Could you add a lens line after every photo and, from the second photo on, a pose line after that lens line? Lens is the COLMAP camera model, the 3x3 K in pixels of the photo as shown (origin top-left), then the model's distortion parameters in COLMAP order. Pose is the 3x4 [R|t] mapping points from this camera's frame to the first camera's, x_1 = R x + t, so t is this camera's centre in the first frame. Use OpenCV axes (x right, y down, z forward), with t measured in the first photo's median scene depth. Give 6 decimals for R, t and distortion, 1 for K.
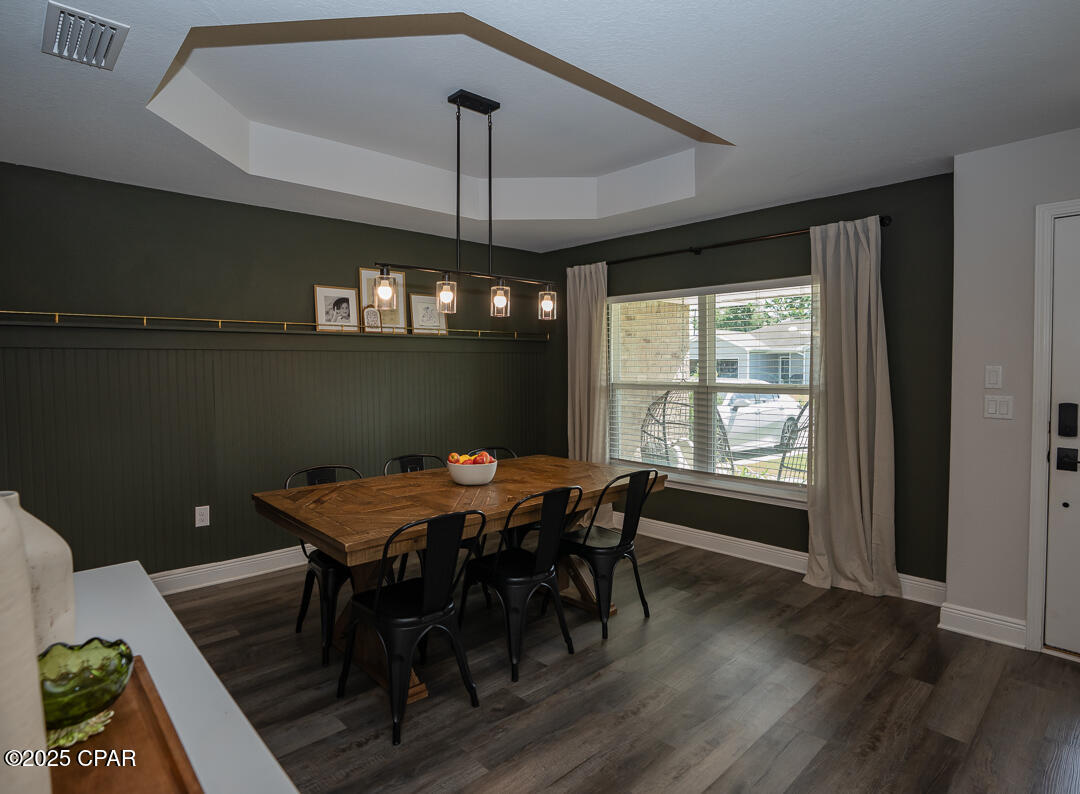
lens RADIAL K [[582.2, 0, 522.4], [0, 582.2, 383.8], [0, 0, 1]] dist [-0.028004, 0.002878]
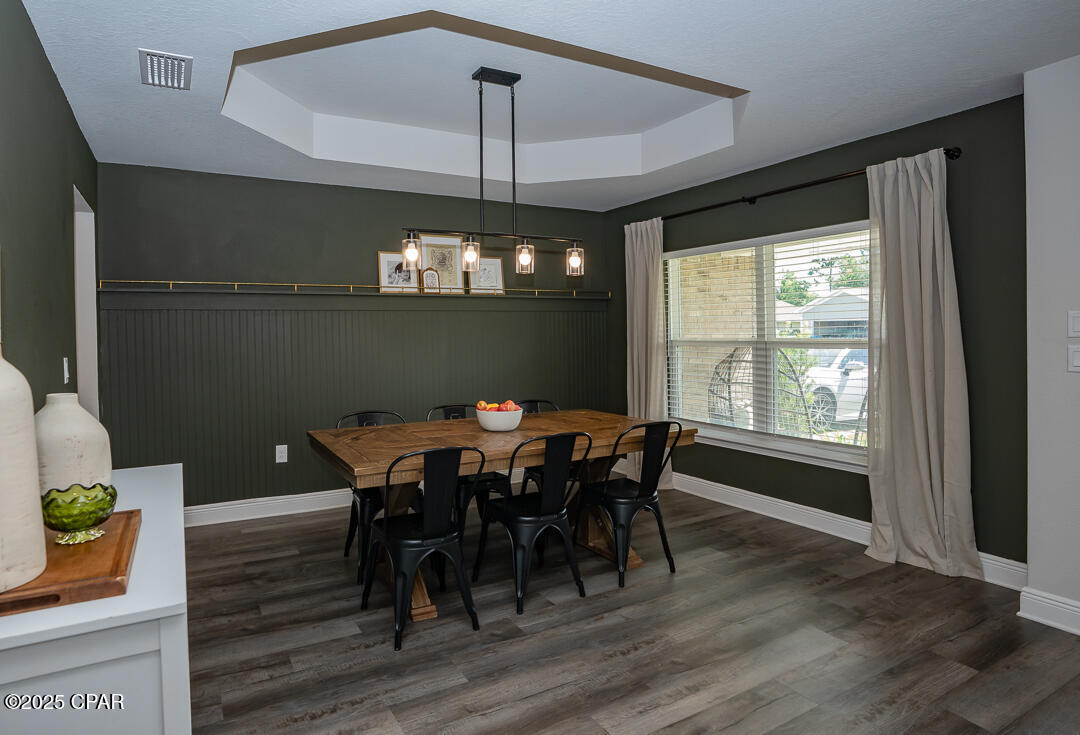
lens RADIAL K [[589.0, 0, 481.0], [0, 589.0, 336.0], [0, 0, 1]] dist [-0.034903, 0.015369]
pose [[0.967399, -0.005317, -0.253201, 0.153187], [-0.000328, 0.999752, -0.022246, 0.022207], [0.253256, 0.021603, 0.967158, -0.054045]]
